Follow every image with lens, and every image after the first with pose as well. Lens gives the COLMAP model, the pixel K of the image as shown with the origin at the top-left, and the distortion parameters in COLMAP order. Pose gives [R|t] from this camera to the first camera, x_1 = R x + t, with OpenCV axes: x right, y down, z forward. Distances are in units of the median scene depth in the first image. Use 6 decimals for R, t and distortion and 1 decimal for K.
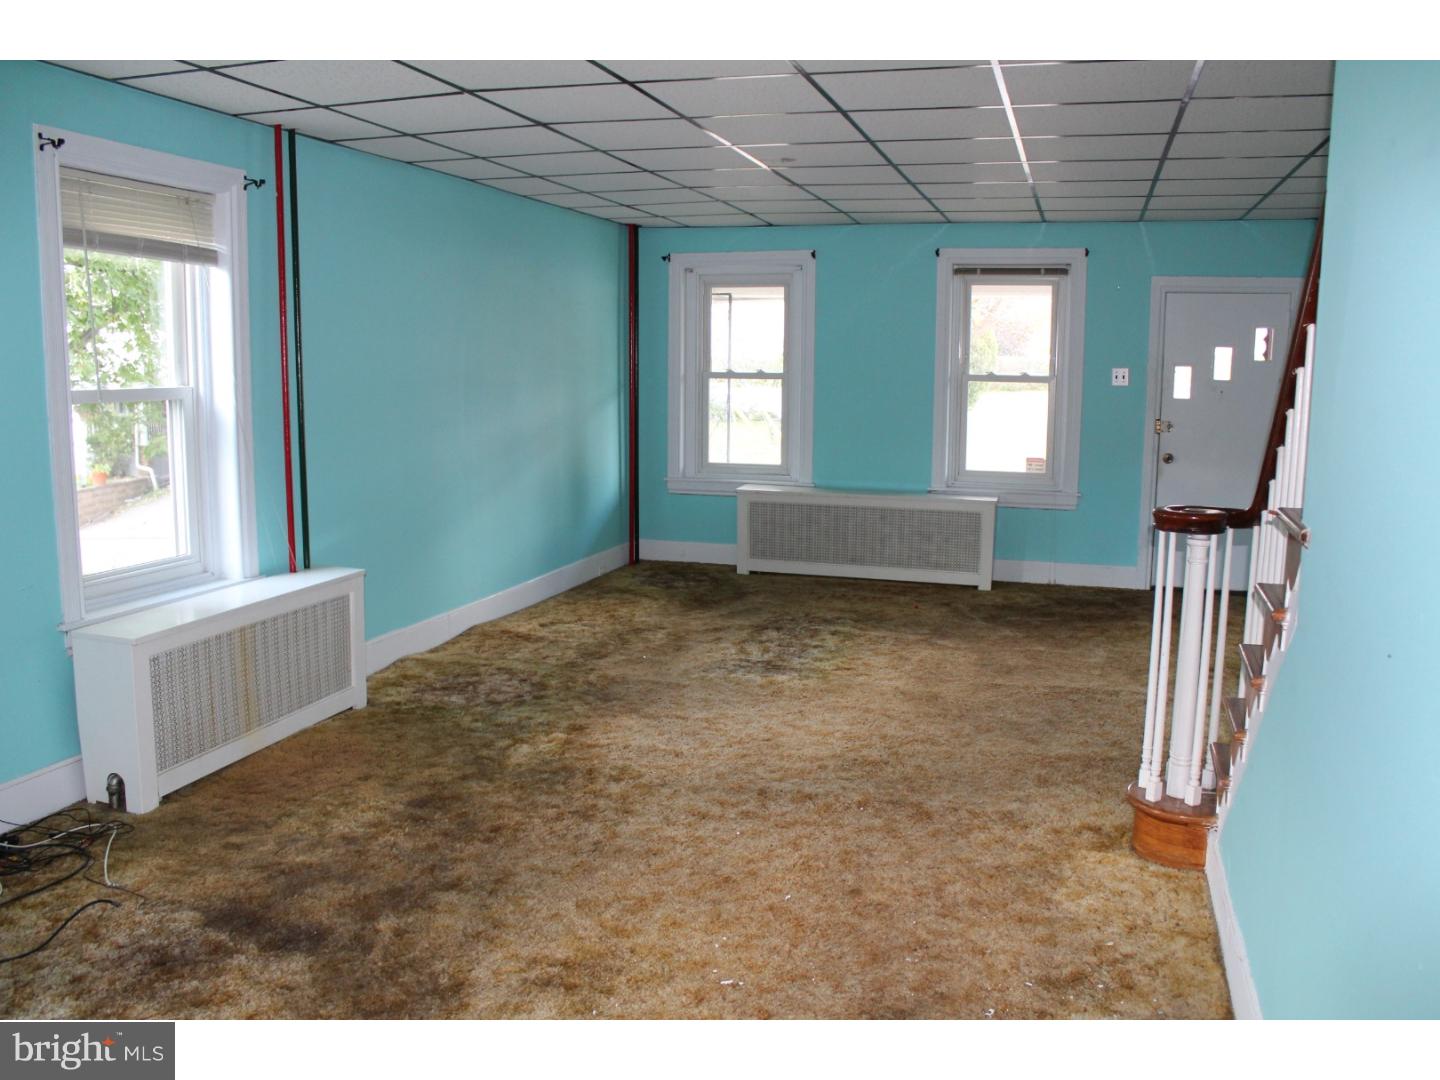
lens RADIAL K [[1183.8, 0, 717.0], [0, 1183.8, 541.1], [0, 0, 1]] dist [-0.176074, 0.165870]
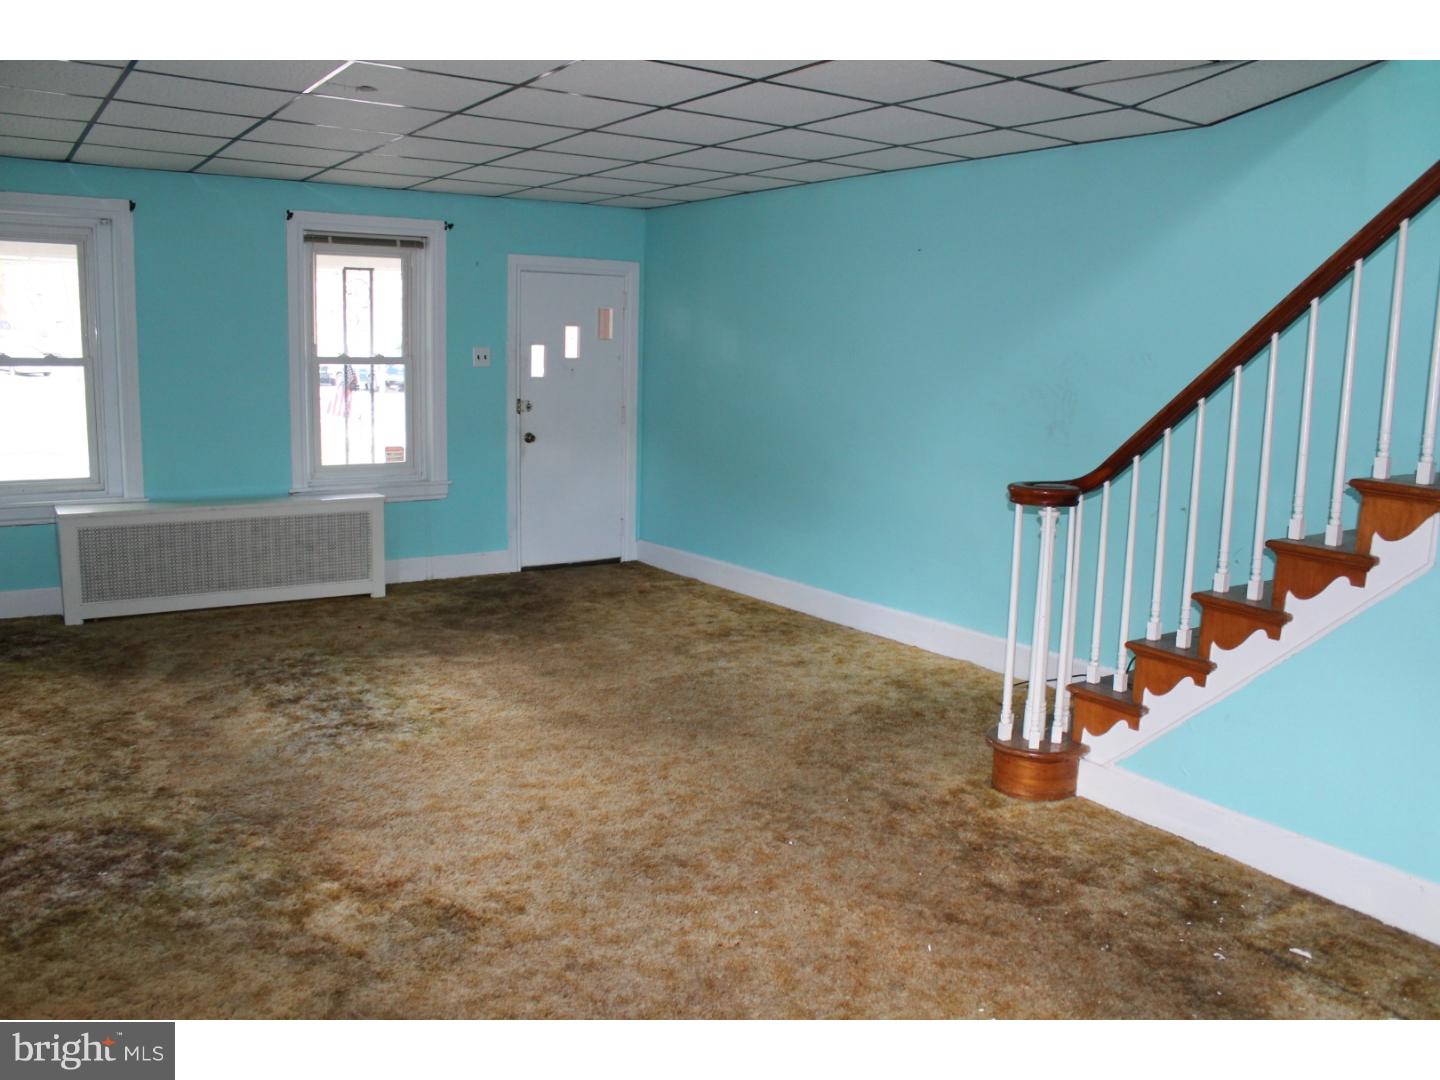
lens RADIAL K [[1183.8, 0, 717.0], [0, 1183.8, 541.1], [0, 0, 1]] dist [-0.176074, 0.165870]
pose [[0.627130, -0.116877, 0.770096, -0.395014], [0.101381, 0.992516, 0.068073, -0.047746], [-0.772289, 0.035382, 0.634286, 0.312940]]
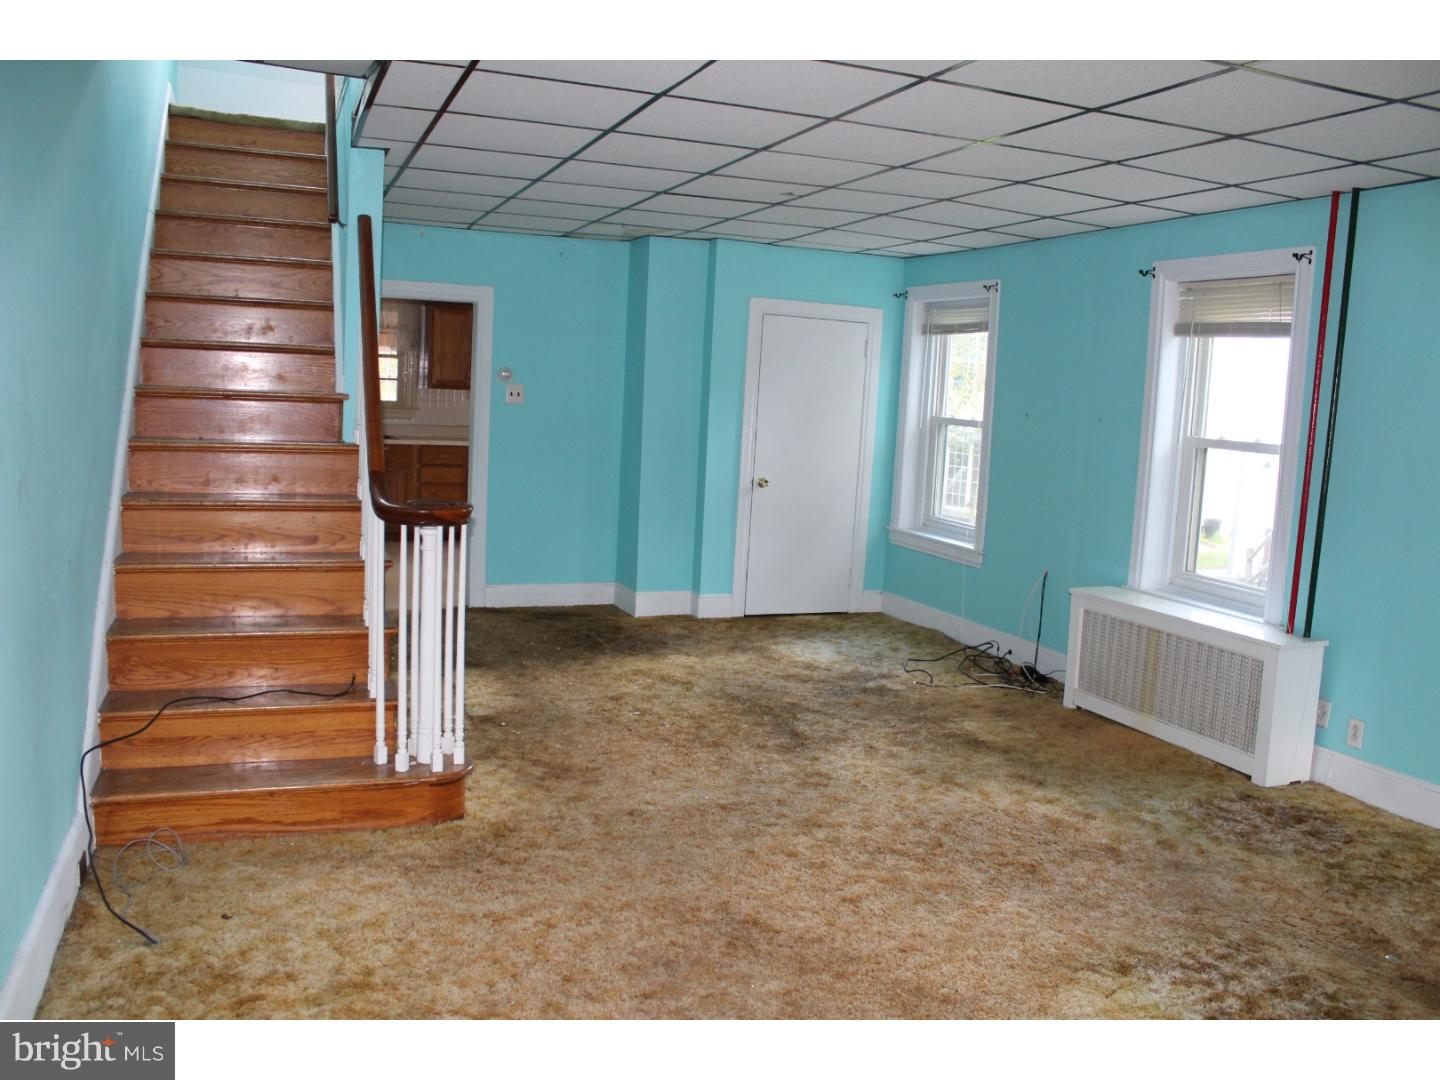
lens RADIAL K [[1183.8, 0, 717.0], [0, 1183.8, 541.1], [0, 0, 1]] dist [-0.176074, 0.165870]
pose [[-0.783426, 0.031101, -0.620707, 0.531194], [-0.152491, 0.958597, 0.240498, -0.178105], [0.602487, 0.283064, -0.746246, 1.186665]]
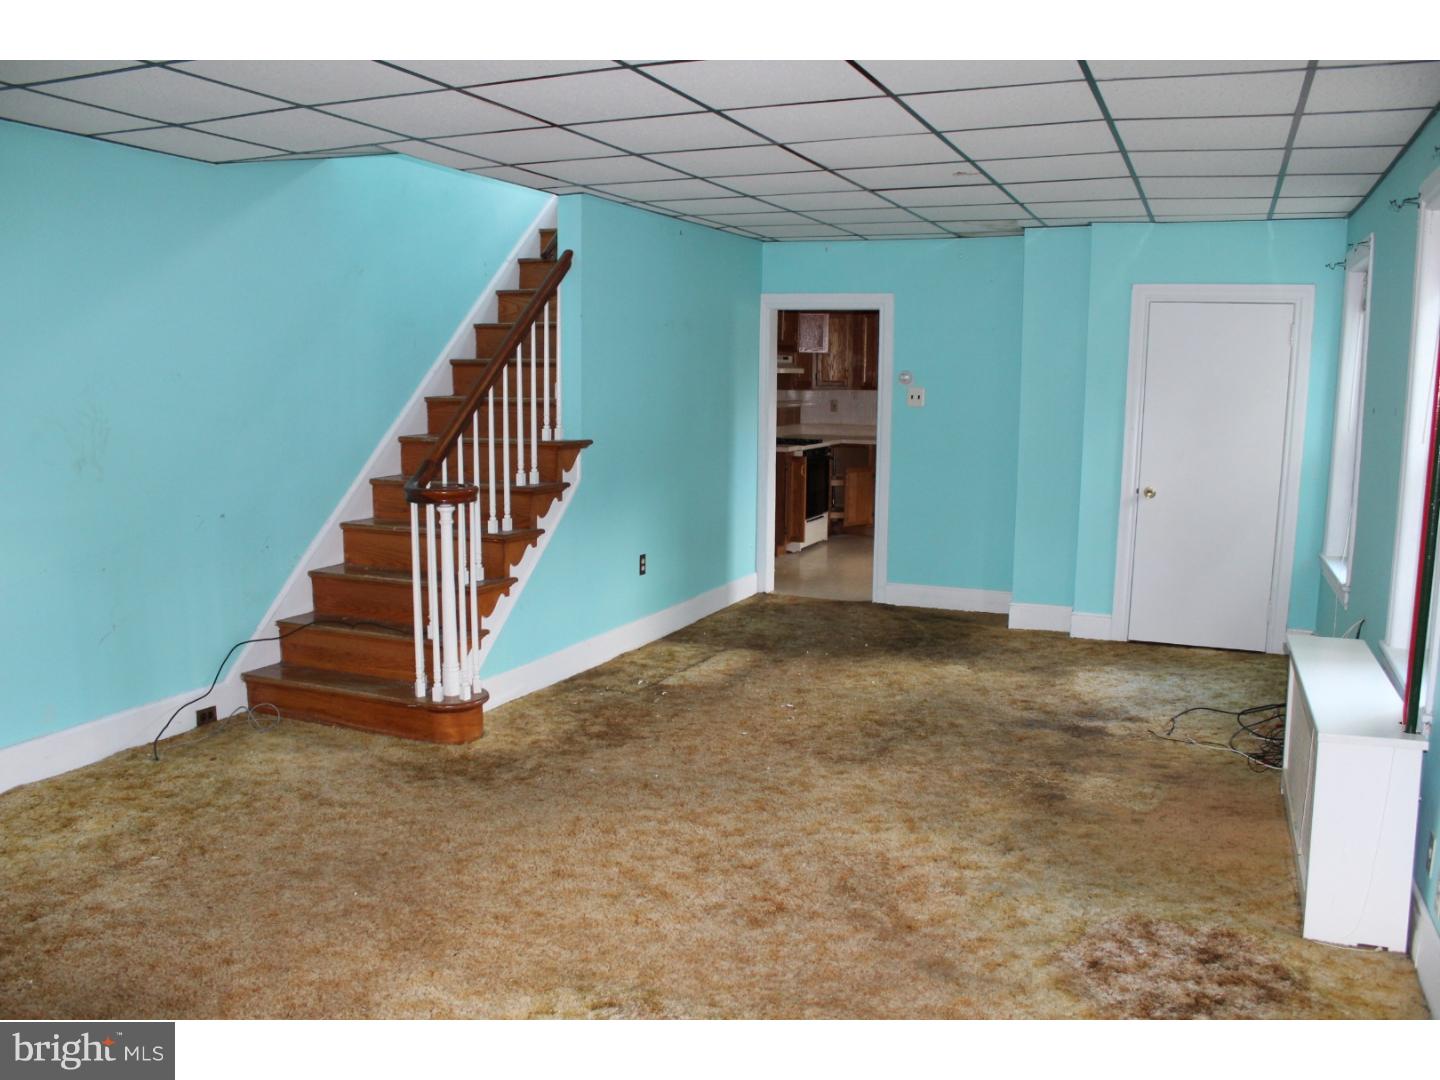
lens RADIAL K [[1183.8, 0, 717.0], [0, 1183.8, 541.1], [0, 0, 1]] dist [-0.176074, 0.165870]
pose [[-0.993611, -0.035037, 0.107281, -0.033675], [-0.002001, 0.955908, 0.293659, -0.219942], [-0.112840, 0.291568, -0.949871, 1.362941]]
